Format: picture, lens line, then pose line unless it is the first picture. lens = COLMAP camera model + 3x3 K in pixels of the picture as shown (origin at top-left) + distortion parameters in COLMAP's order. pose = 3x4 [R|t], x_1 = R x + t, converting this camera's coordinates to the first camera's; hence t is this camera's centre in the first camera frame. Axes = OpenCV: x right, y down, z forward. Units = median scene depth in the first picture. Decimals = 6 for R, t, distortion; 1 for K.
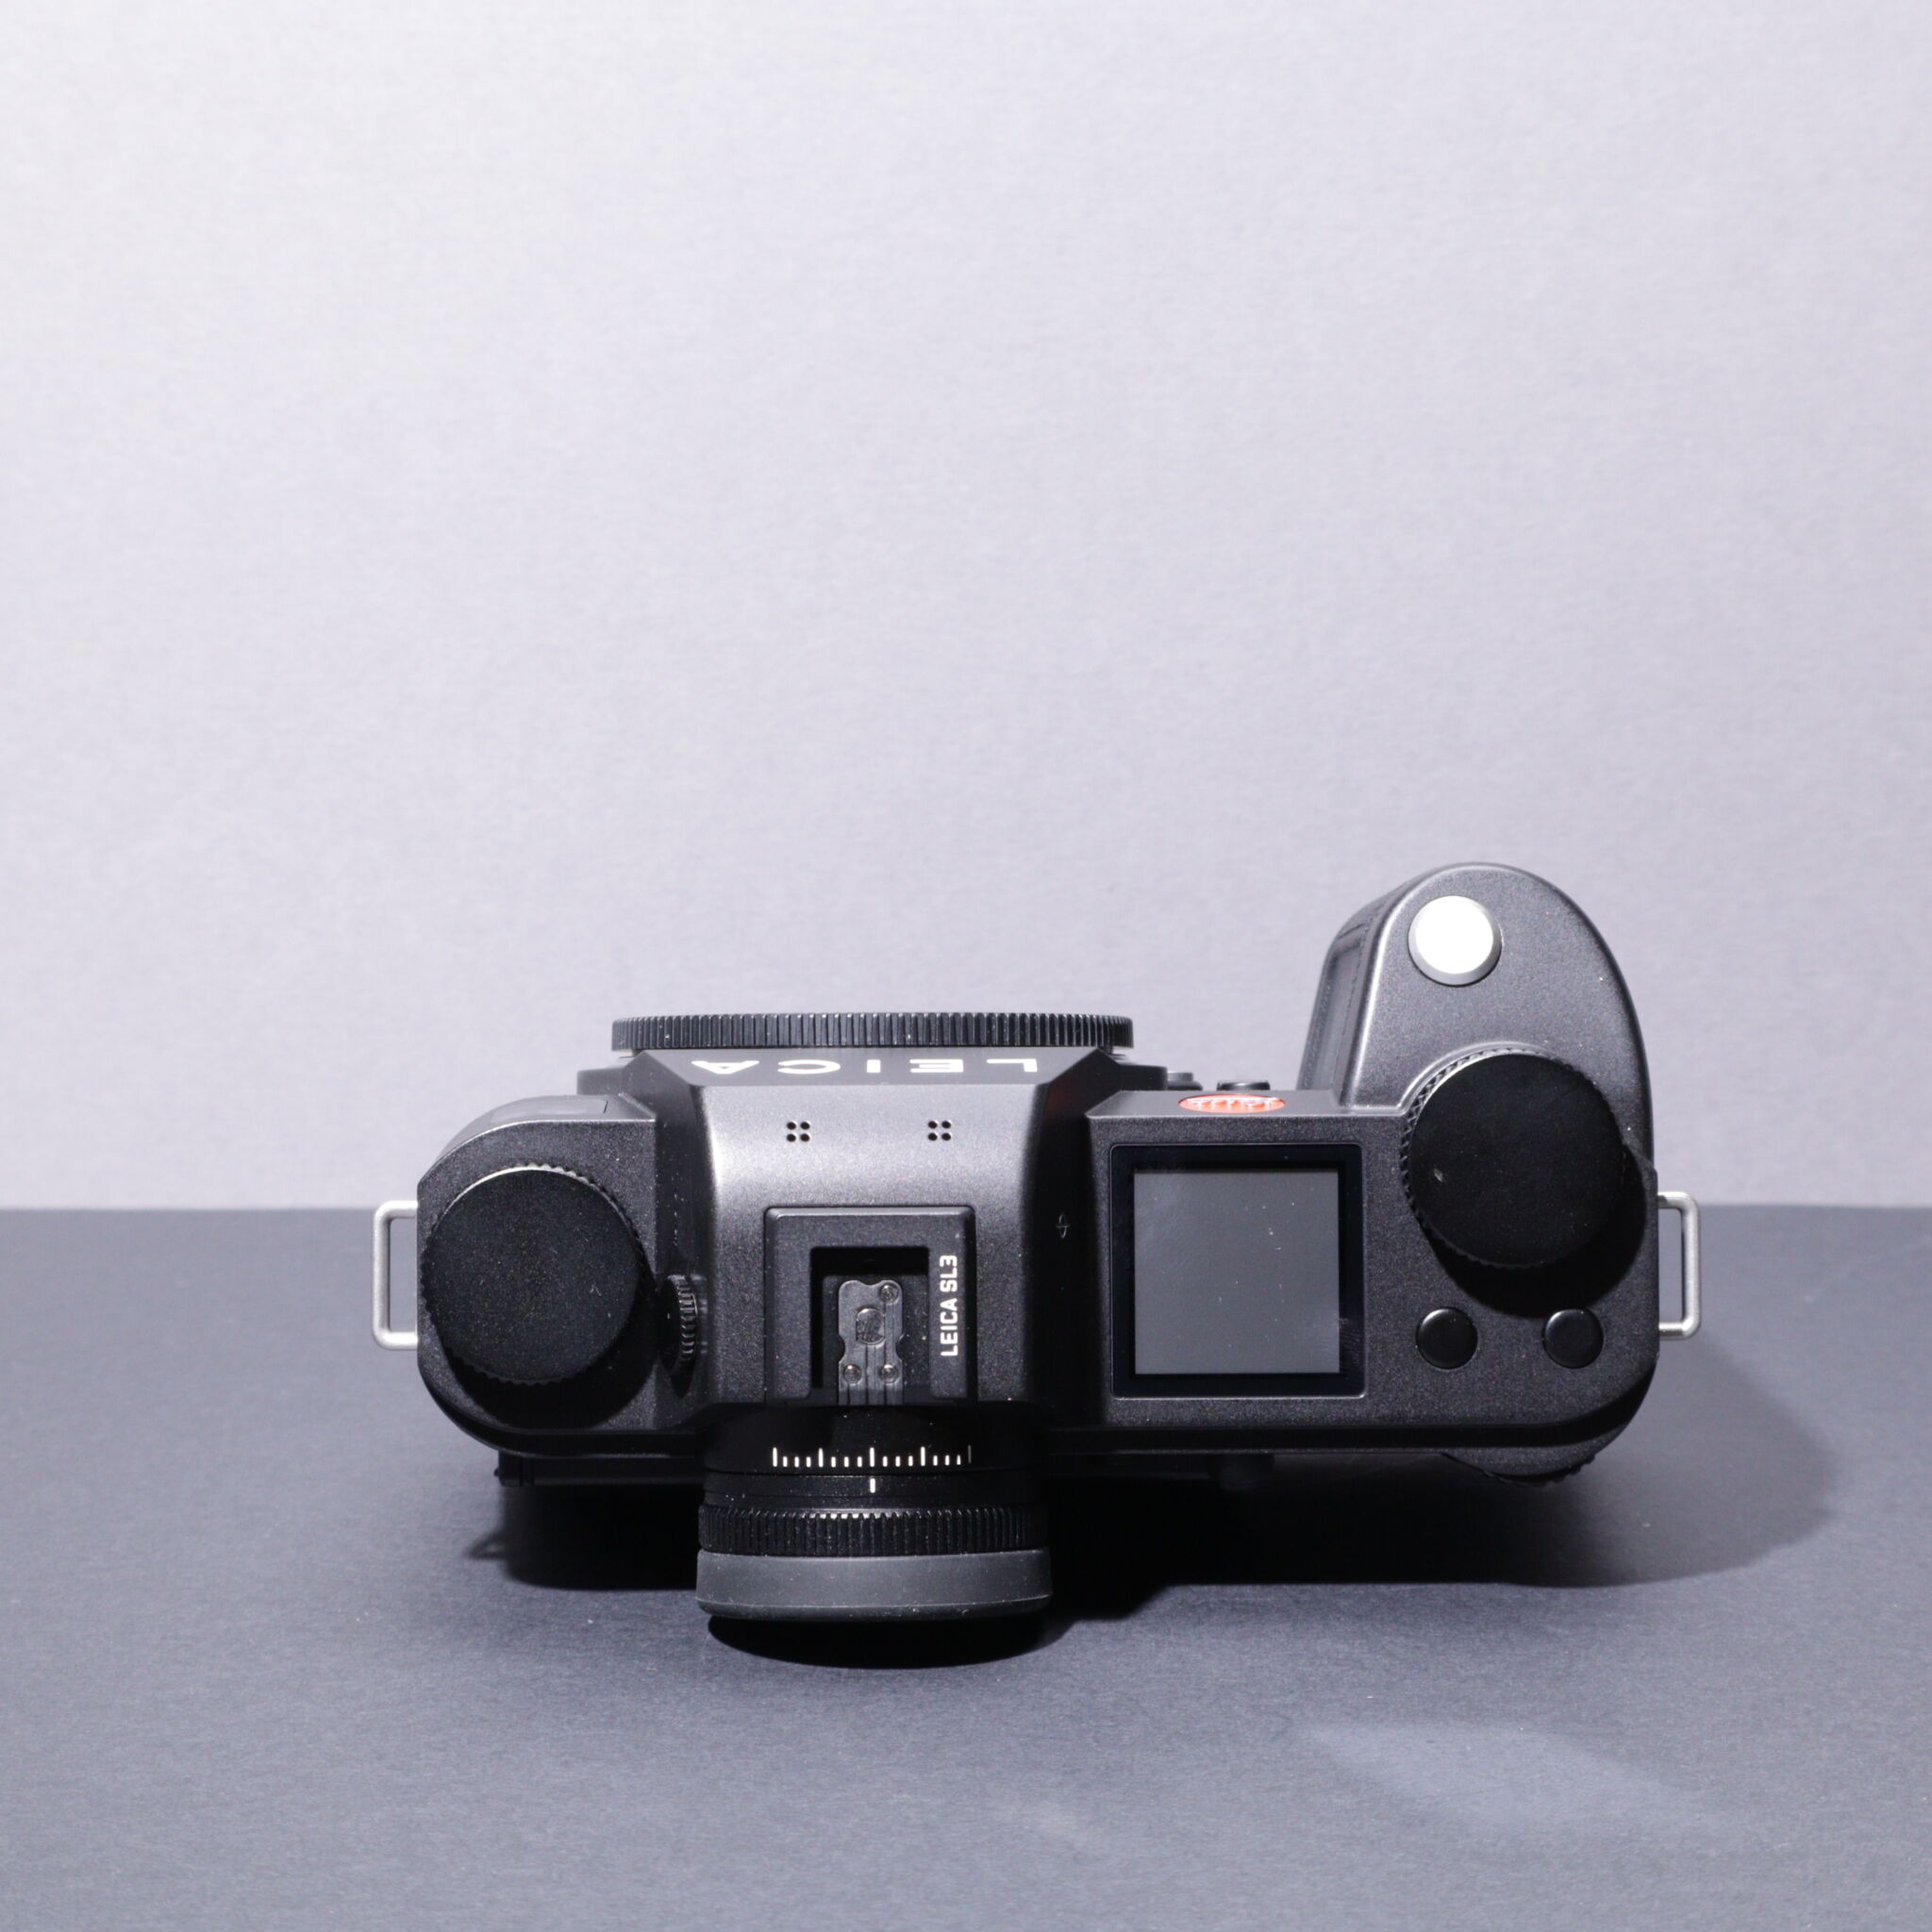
lens RADIAL K [[5715.2, 0, 966.4], [0, 5715.2, 968.2], [0, 0, 1]] dist [-0.047101, 0.000000]
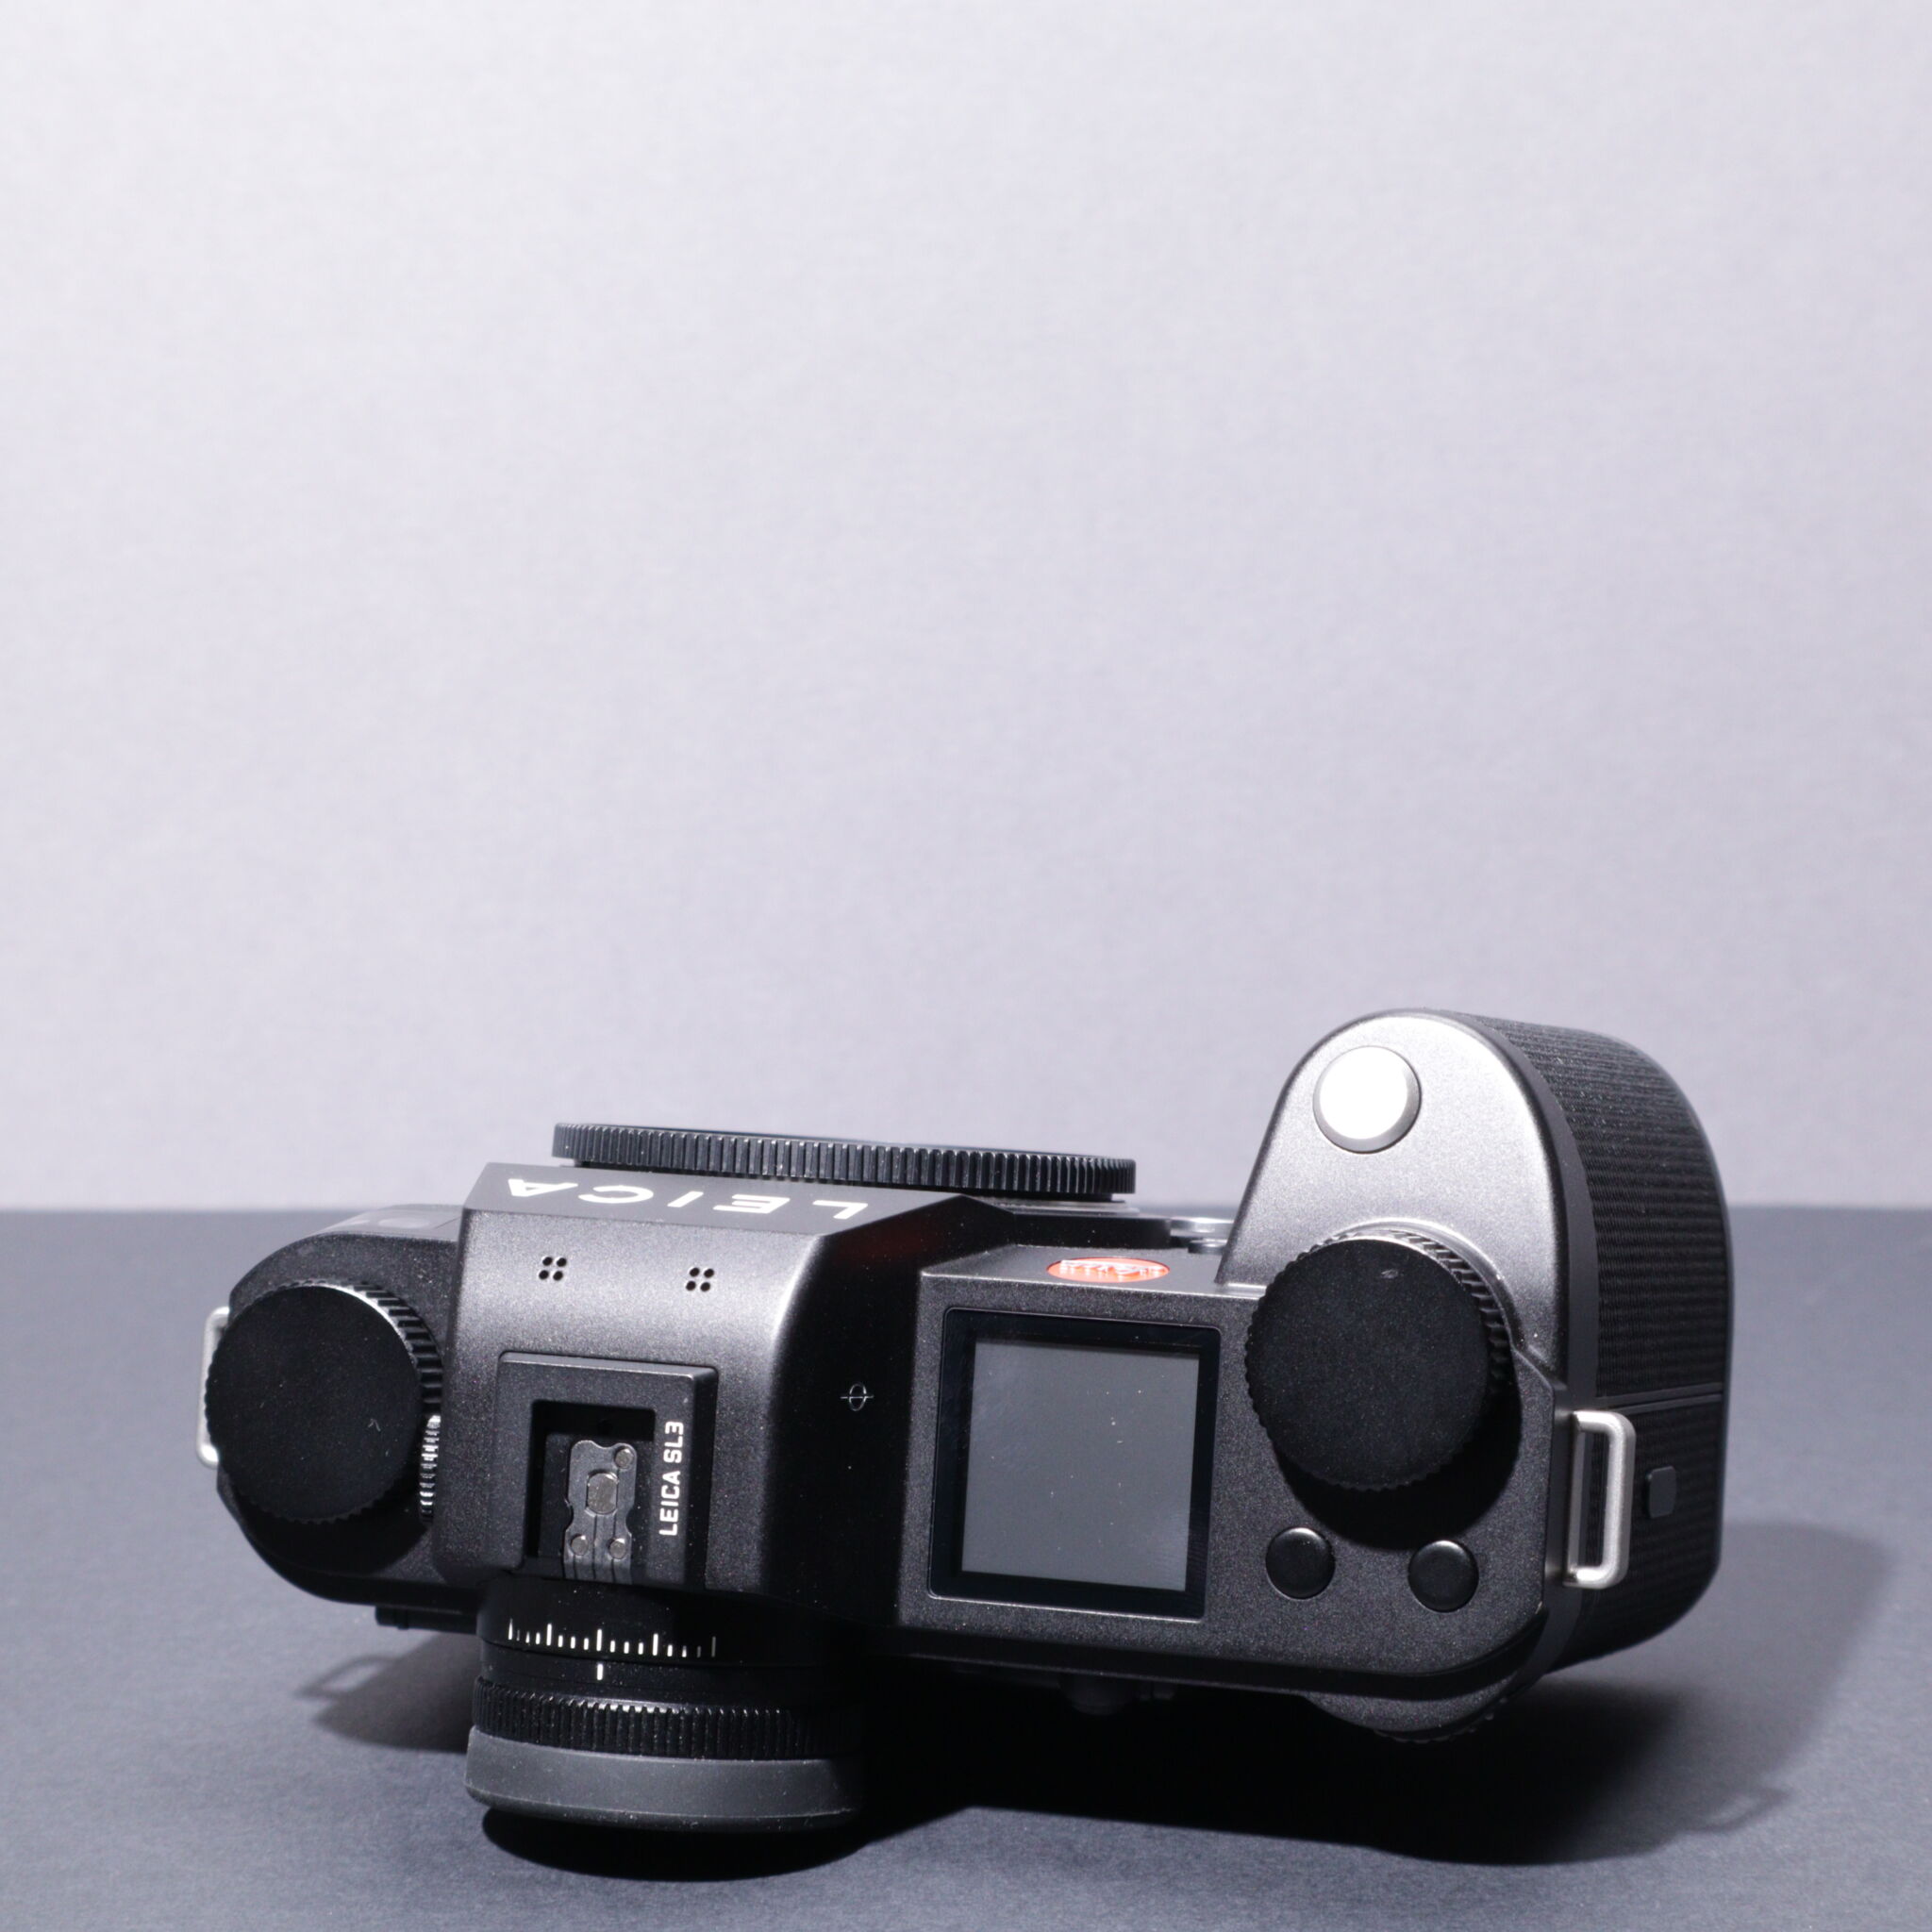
lens RADIAL K [[5715.2, 0, 965.8], [0, 5715.2, 963.7], [0, 0, 1]] dist [-0.047101, 0.000000]
pose [[0.943281, 0.057091, -0.327049, 0.321752], [-0.057557, 0.998308, 0.008260, -0.030092], [0.326967, 0.011033, 0.944971, 0.177981]]
